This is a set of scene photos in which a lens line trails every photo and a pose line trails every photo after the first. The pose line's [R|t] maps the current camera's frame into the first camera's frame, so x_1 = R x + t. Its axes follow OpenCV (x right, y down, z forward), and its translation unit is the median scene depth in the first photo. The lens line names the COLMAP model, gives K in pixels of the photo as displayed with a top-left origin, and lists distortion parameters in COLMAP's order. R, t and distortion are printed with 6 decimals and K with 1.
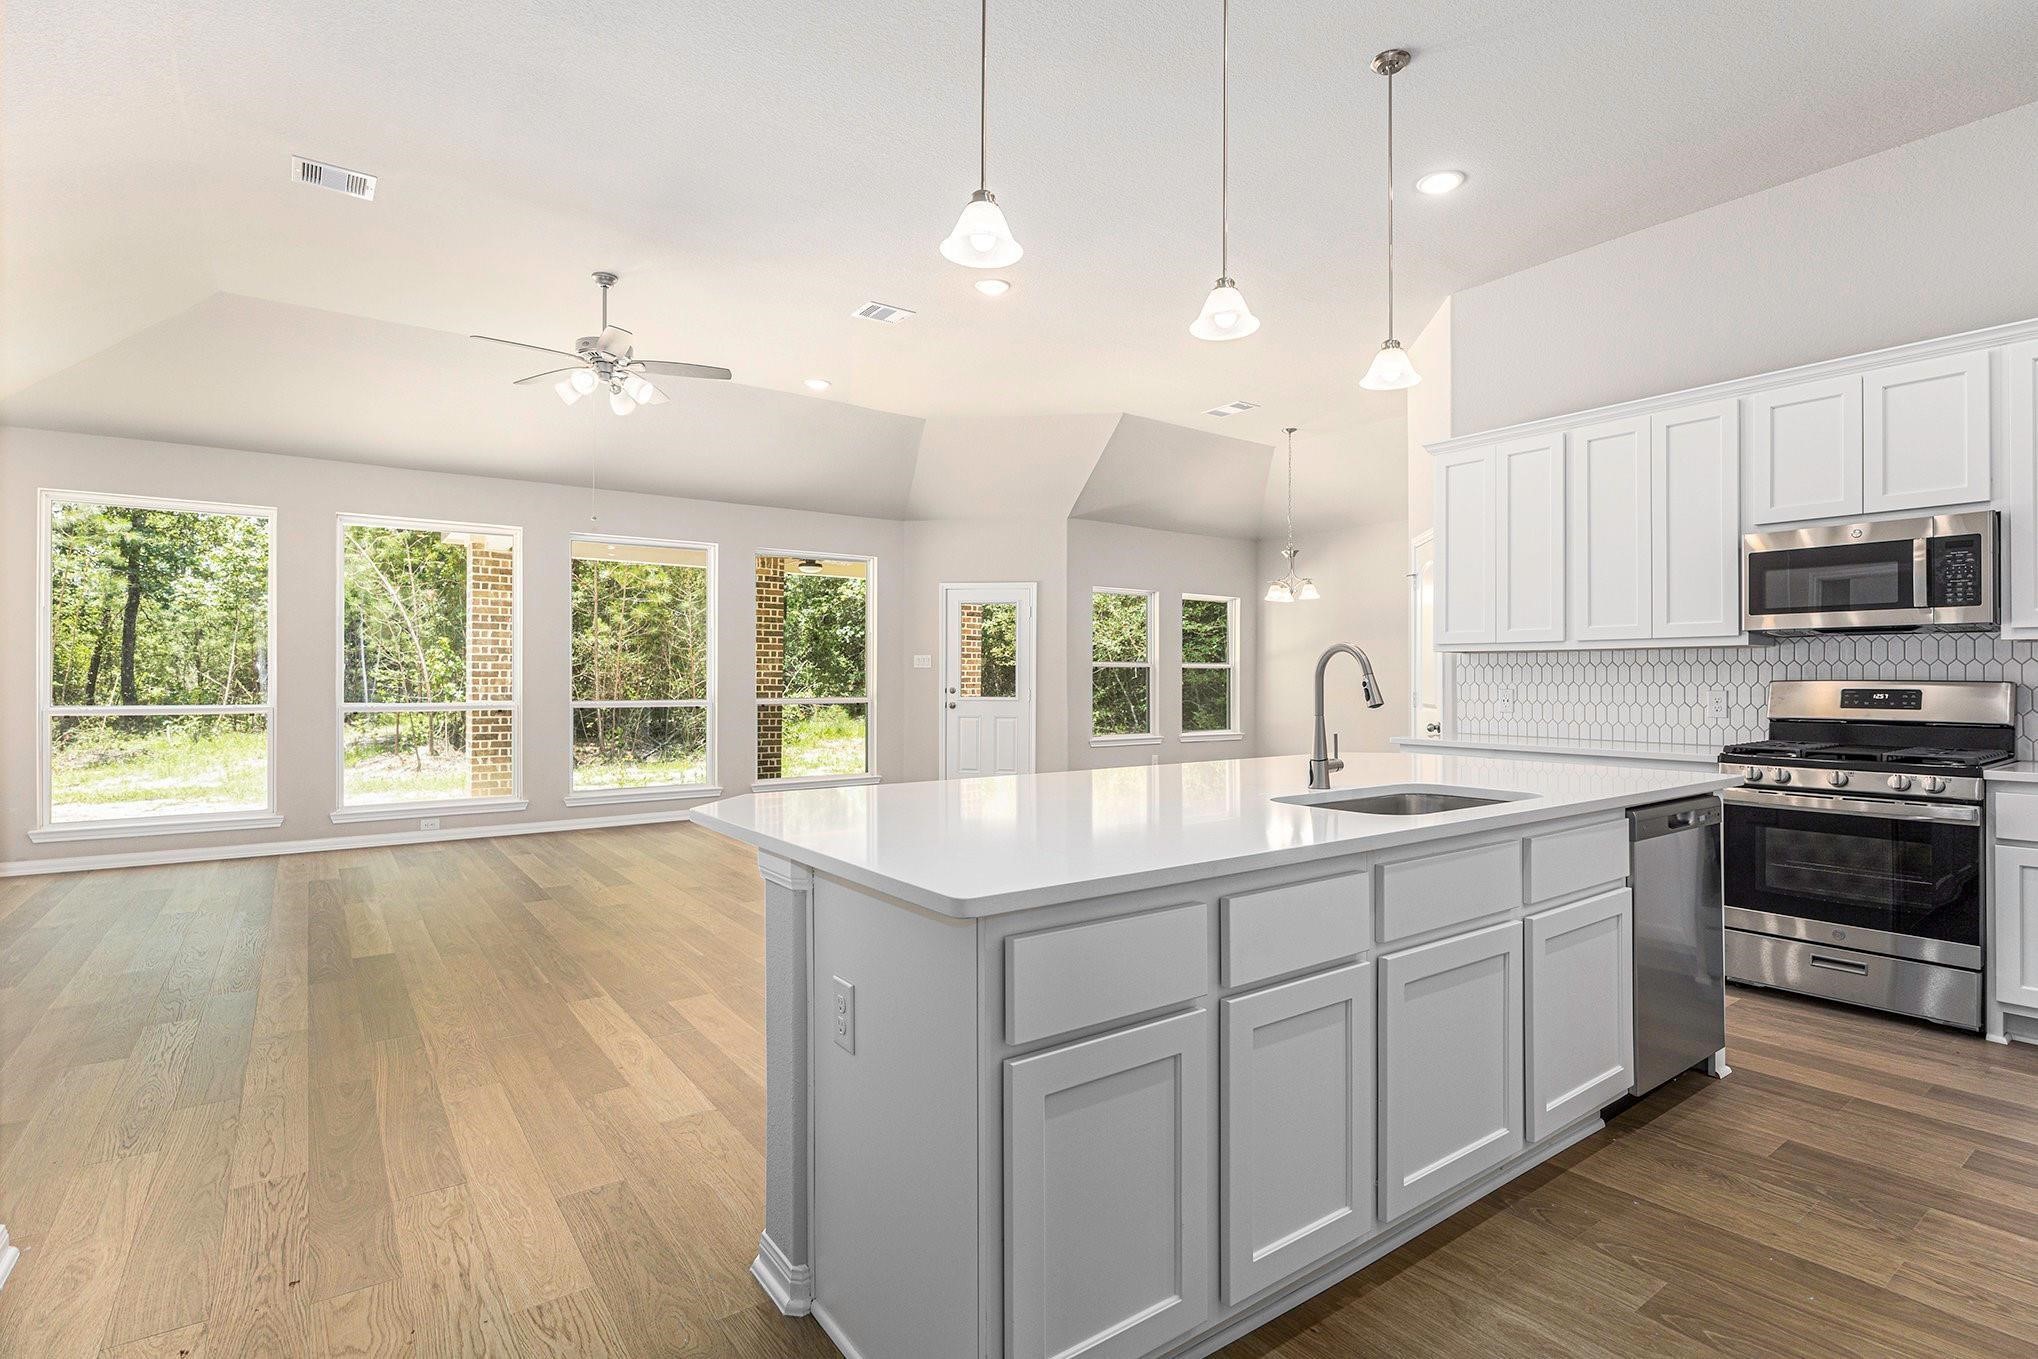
lens RADIAL K [[993.0, 0, 1023.7], [0, 993.0, 683.9], [0, 0, 1]] dist [-0.010992, 0.001168]
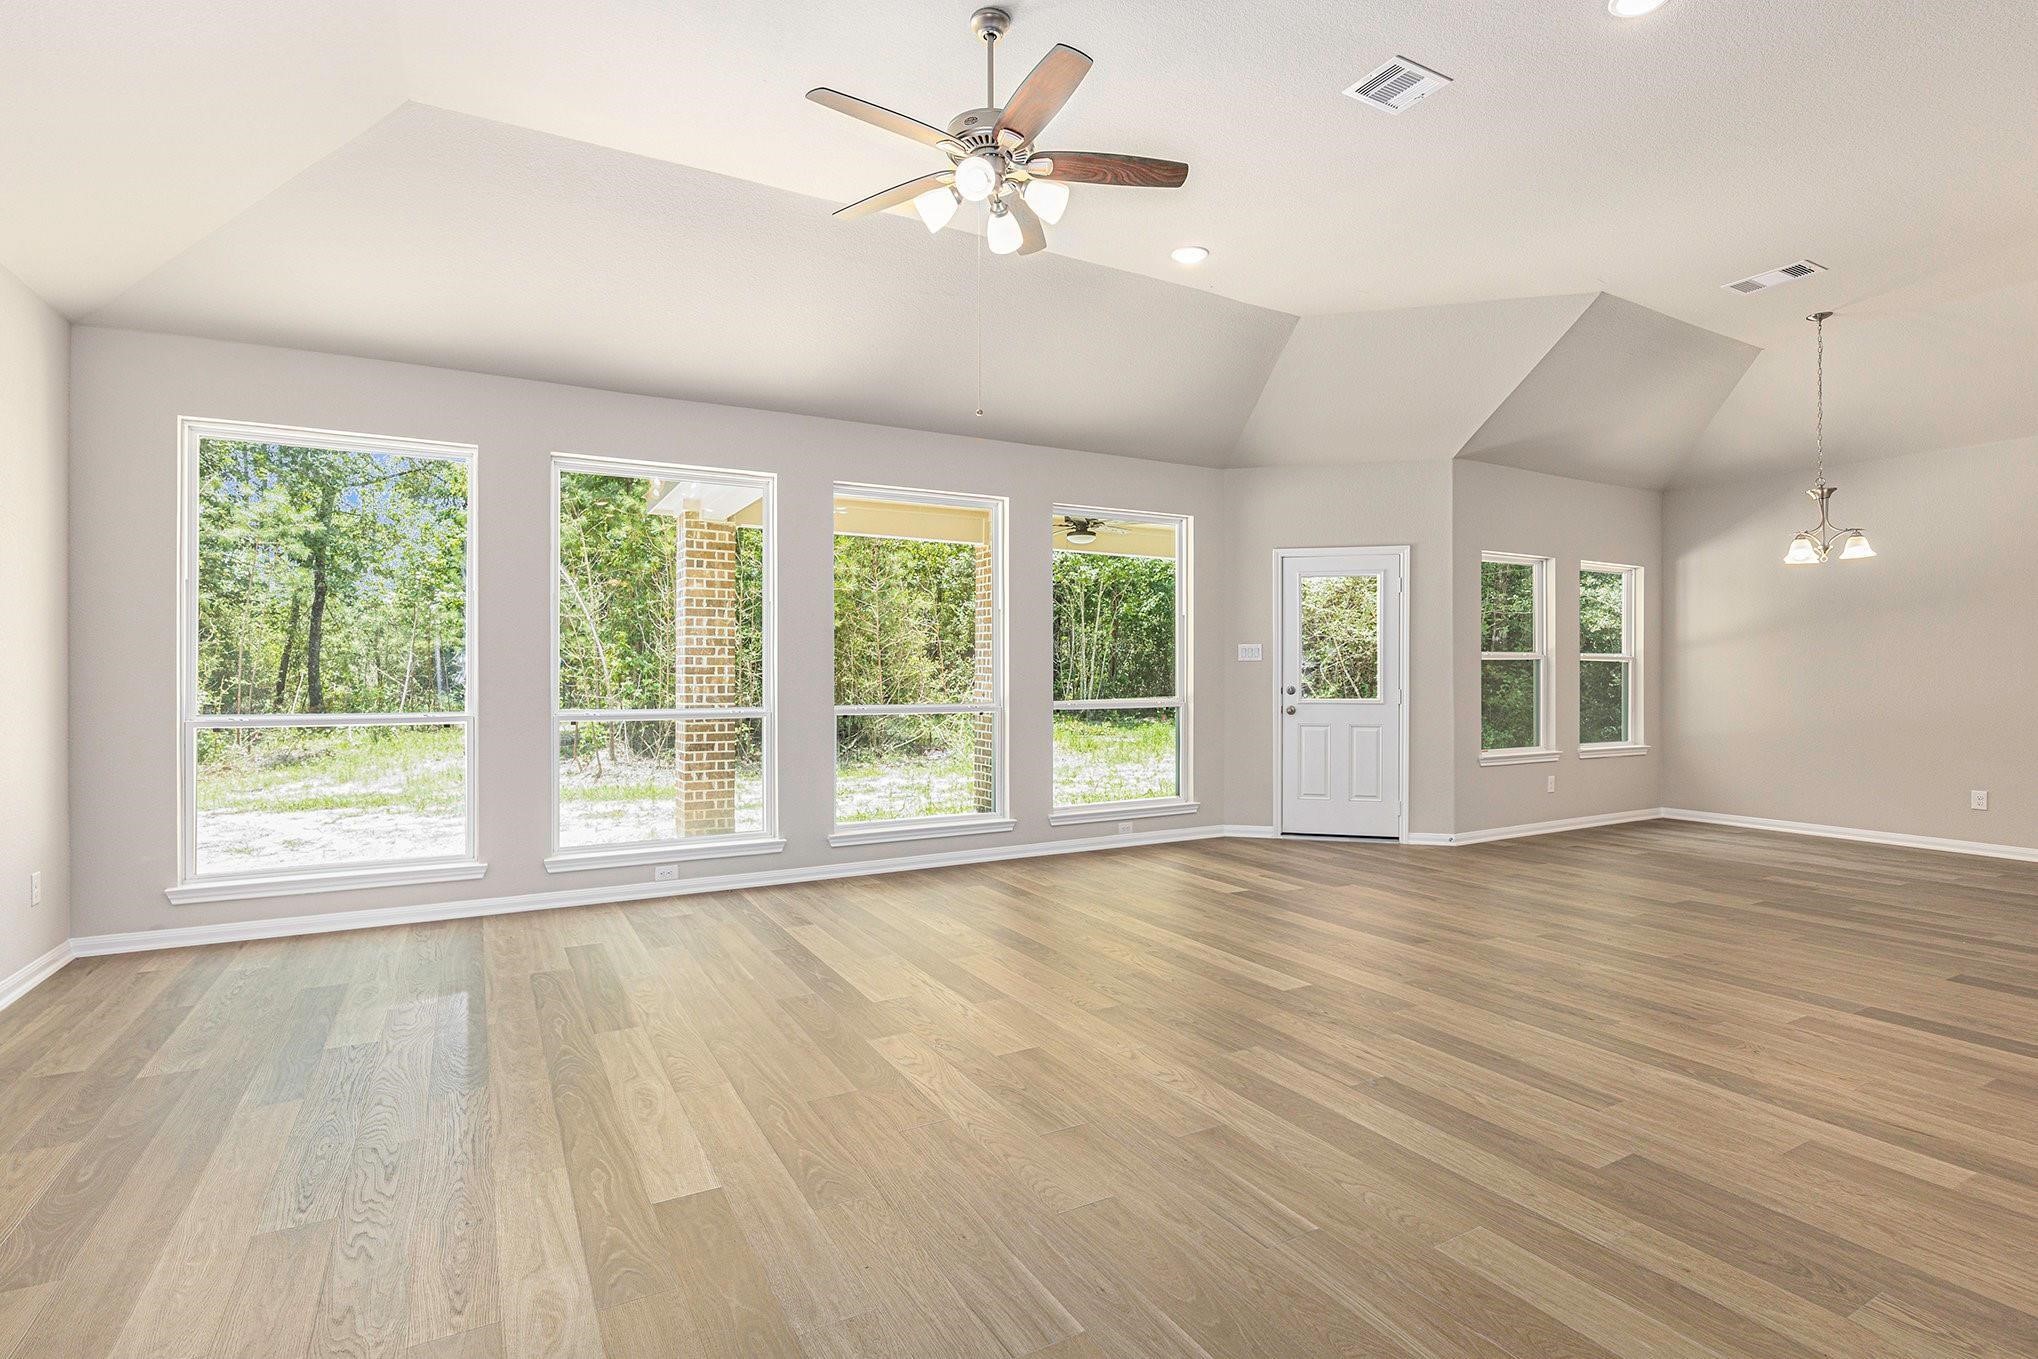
lens RADIAL K [[993.0, 0, 1014.2], [0, 993.0, 671.2], [0, 0, 1]] dist [-0.010992, 0.001168]
pose [[0.992188, -0.003202, -0.124708, -0.182481], [0.002080, 0.999956, -0.009131, -0.001369], [0.124731, 0.008800, 0.992152, 0.215415]]
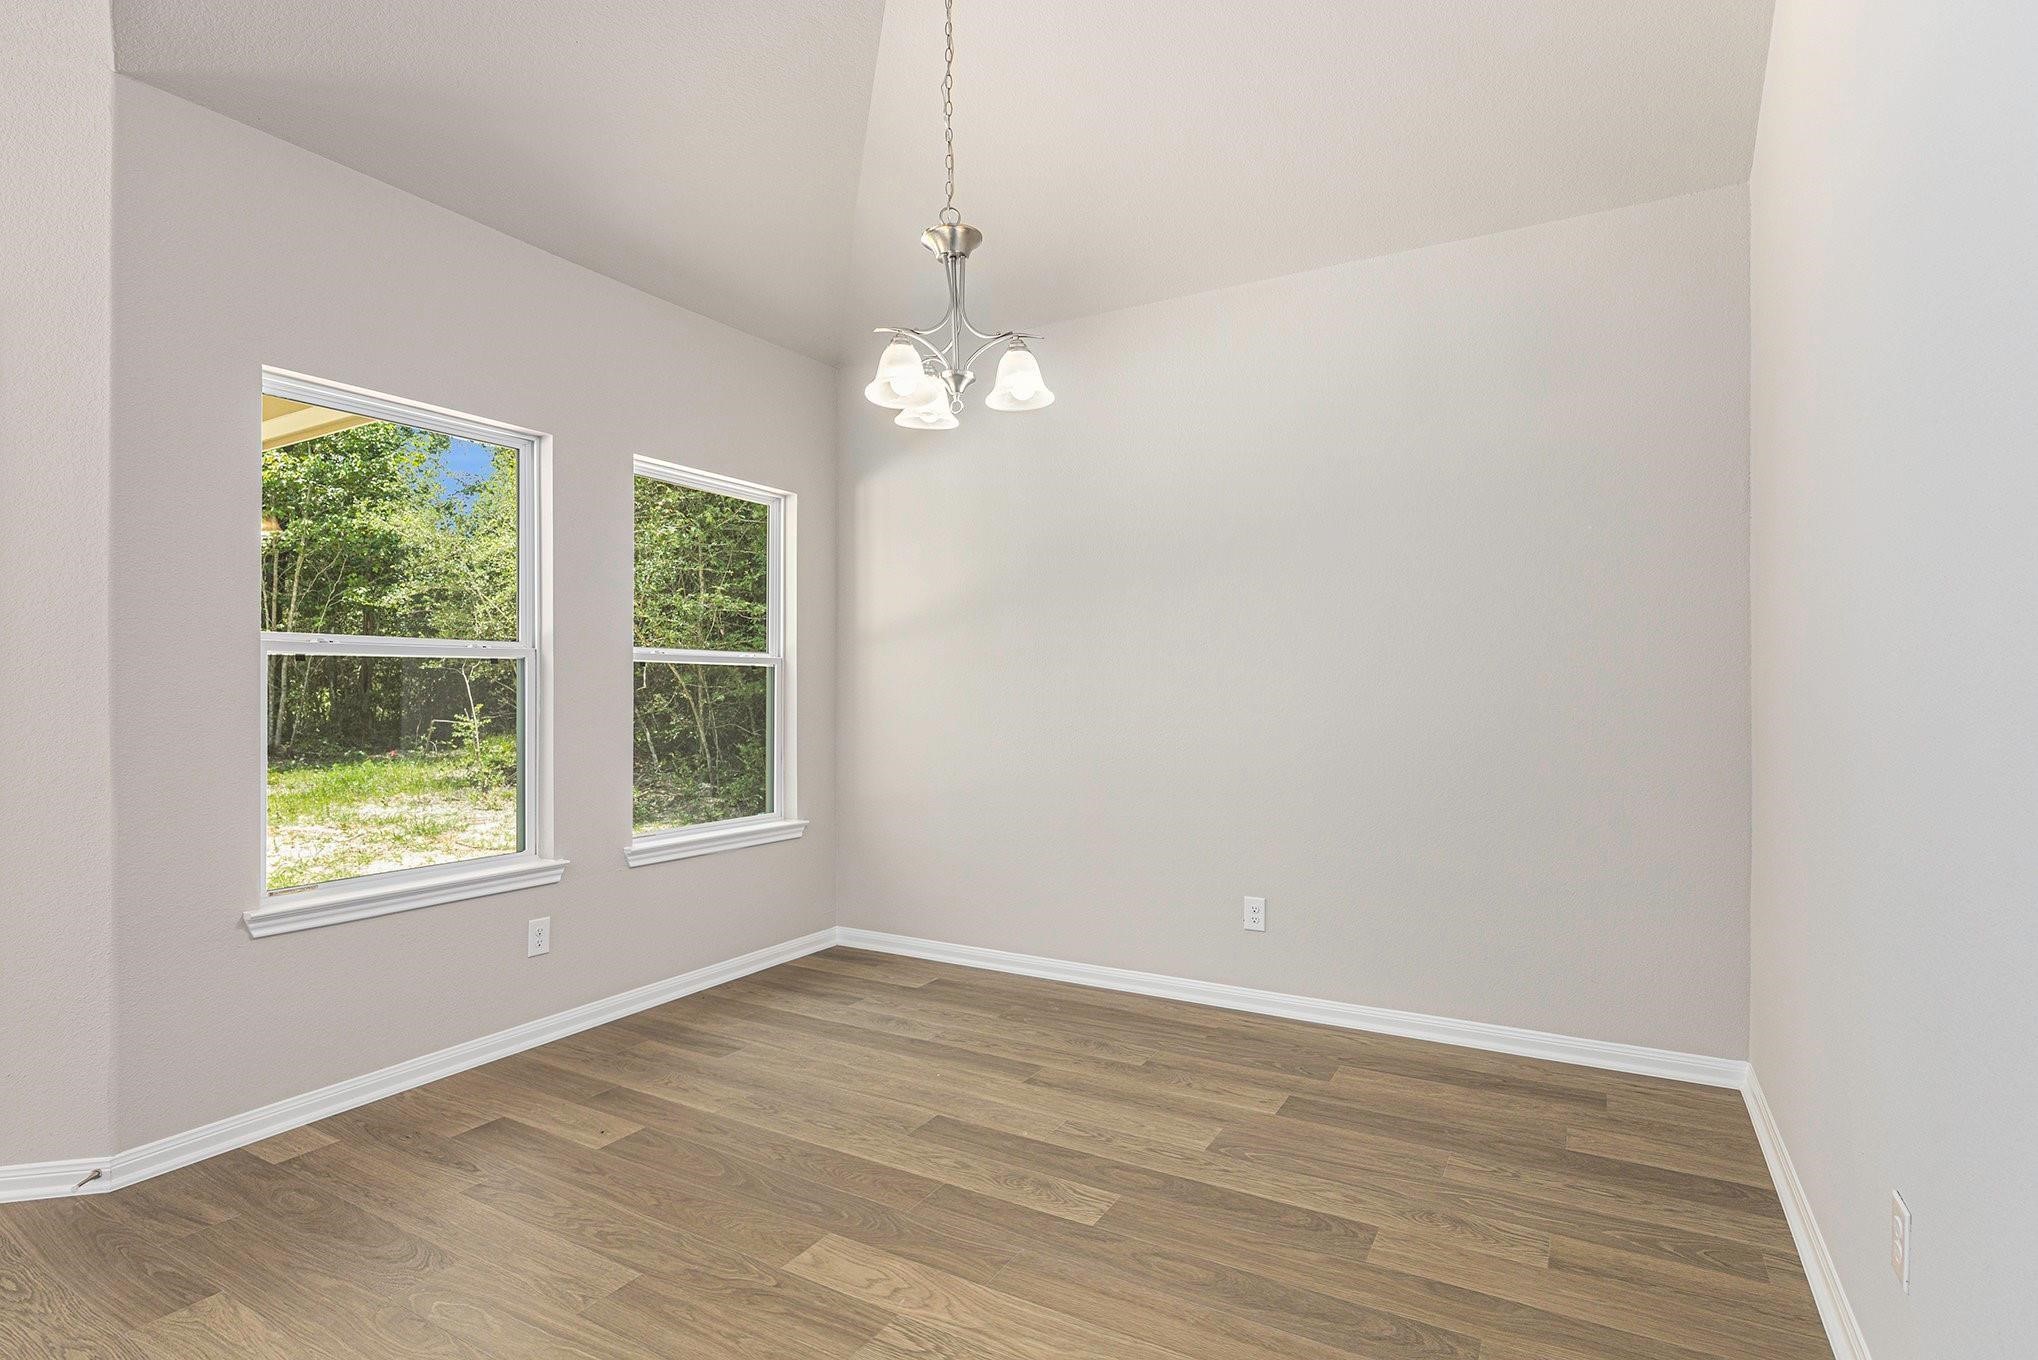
lens RADIAL K [[993.0, 0, 1021.4], [0, 993.0, 678.3], [0, 0, 1]] dist [-0.010992, 0.001168]
pose [[0.917616, -0.000858, 0.397466, 0.154665], [0.007022, 0.999877, -0.014053, -0.003888], [-0.397405, 0.015687, 0.917509, 0.650060]]
